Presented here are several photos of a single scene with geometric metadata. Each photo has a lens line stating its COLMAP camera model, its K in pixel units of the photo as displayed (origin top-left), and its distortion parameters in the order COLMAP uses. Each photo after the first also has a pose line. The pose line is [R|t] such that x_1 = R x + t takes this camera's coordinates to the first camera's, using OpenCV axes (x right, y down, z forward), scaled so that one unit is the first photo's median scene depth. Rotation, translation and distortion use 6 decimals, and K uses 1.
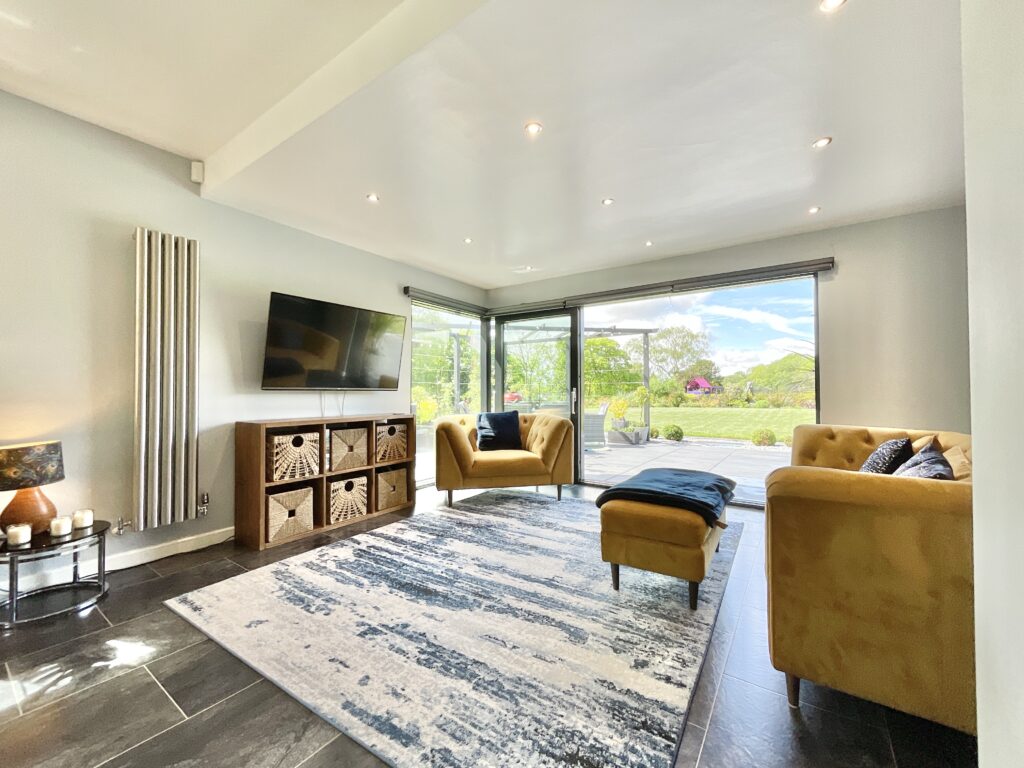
lens RADIAL K [[417.5, 0, 511.7], [0, 417.5, 385.7], [0, 0, 1]] dist [0.002150, -0.000343]
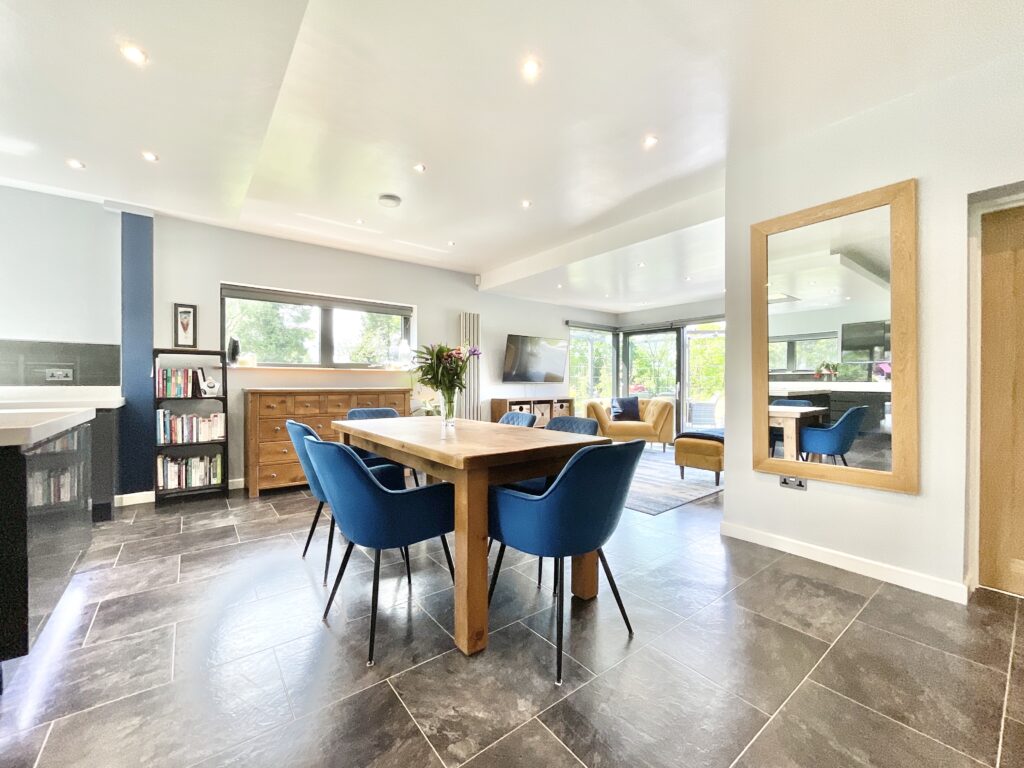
lens RADIAL K [[417.5, 0, 505.0], [0, 417.5, 385.1], [0, 0, 1]] dist [0.002150, -0.000343]
pose [[0.951915, 0.004983, -0.306322, 0.022375], [0.001273, 0.999795, 0.020218, -0.015917], [0.306360, -0.019636, 0.951713, -0.696465]]
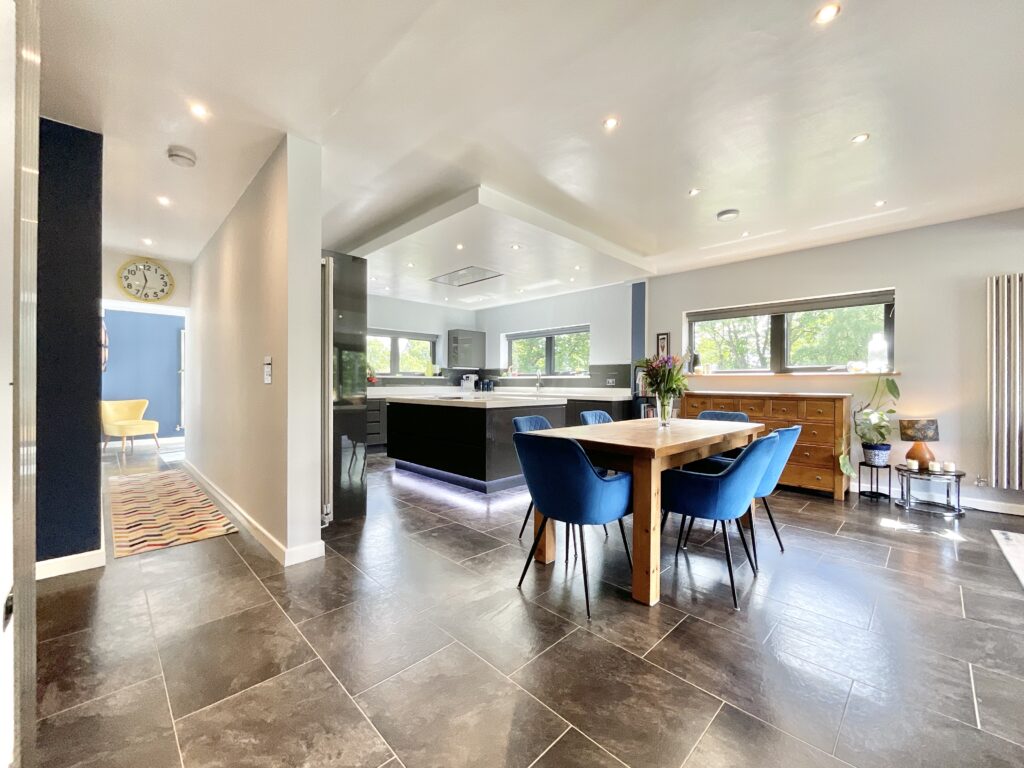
lens RADIAL K [[417.5, 0, 518.2], [0, 417.5, 384.8], [0, 0, 1]] dist [0.002150, -0.000343]
pose [[-0.165605, -0.001470, -0.986191, 0.513272], [0.008552, 0.999959, -0.002927, -0.009683], [0.986155, -0.008918, -0.165585, -0.233988]]
